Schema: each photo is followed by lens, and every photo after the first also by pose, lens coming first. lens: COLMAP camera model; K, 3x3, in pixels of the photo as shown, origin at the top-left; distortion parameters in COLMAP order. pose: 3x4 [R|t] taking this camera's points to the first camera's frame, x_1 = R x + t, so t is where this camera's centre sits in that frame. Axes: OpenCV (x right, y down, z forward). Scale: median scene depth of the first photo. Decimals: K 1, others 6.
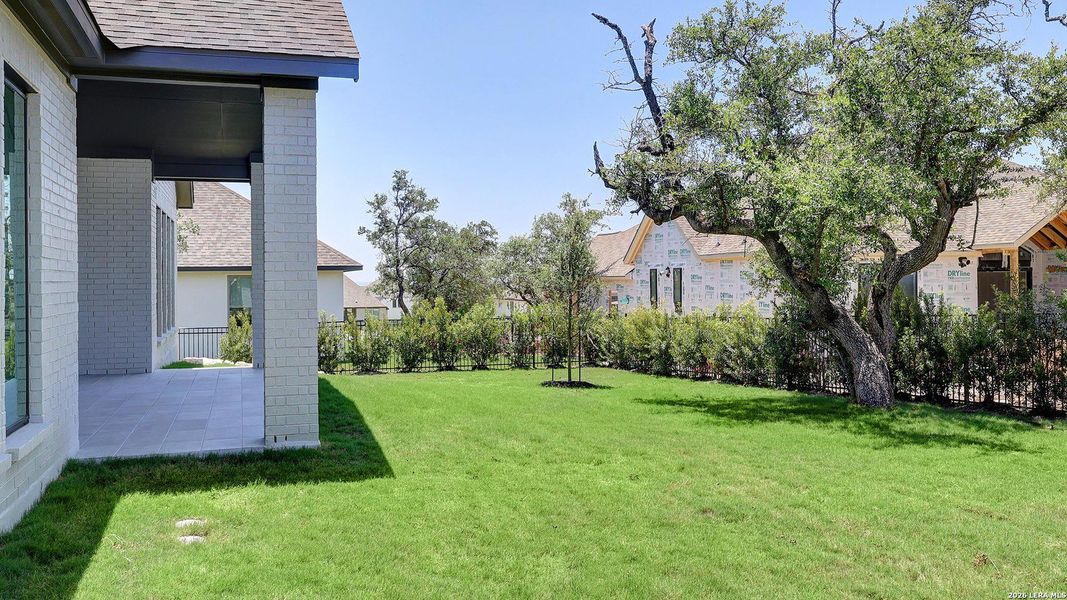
lens RADIAL K [[796.3, 0, 533.5], [0, 796.3, 282.6], [0, 0, 1]] dist [0.002358, 0.000540]
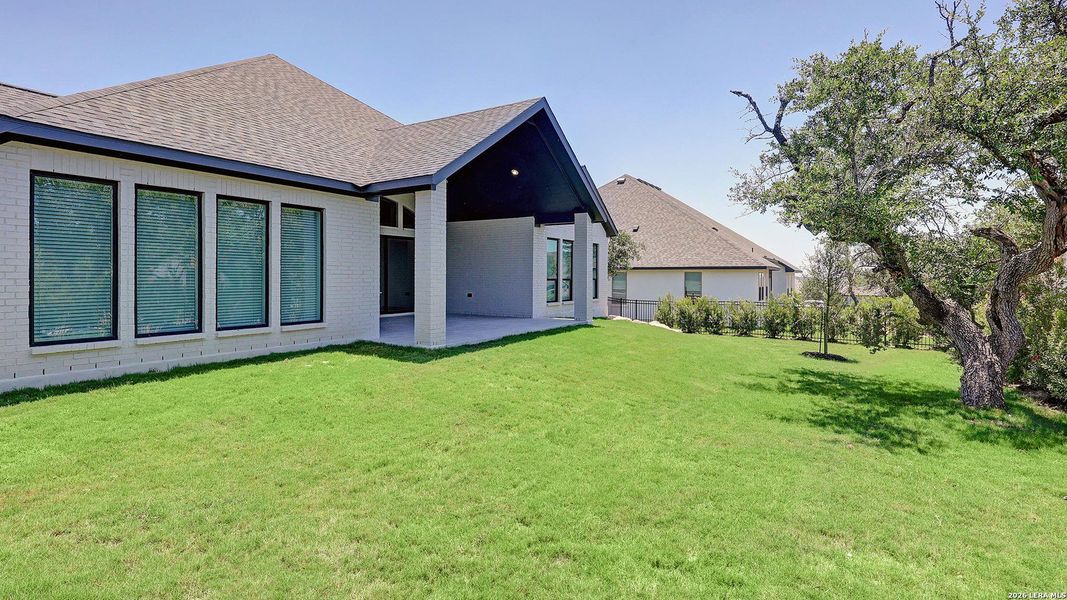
lens RADIAL K [[483.6, 0, 537.9], [0, 483.6, 282.6], [0, 0, 1]] dist [-0.001317, -0.000151]
pose [[0.673705, 0.023667, -0.738621, 0.479265], [-0.013851, 0.999716, 0.019399, -0.005680], [0.738871, -0.002839, 0.673841, 0.155296]]
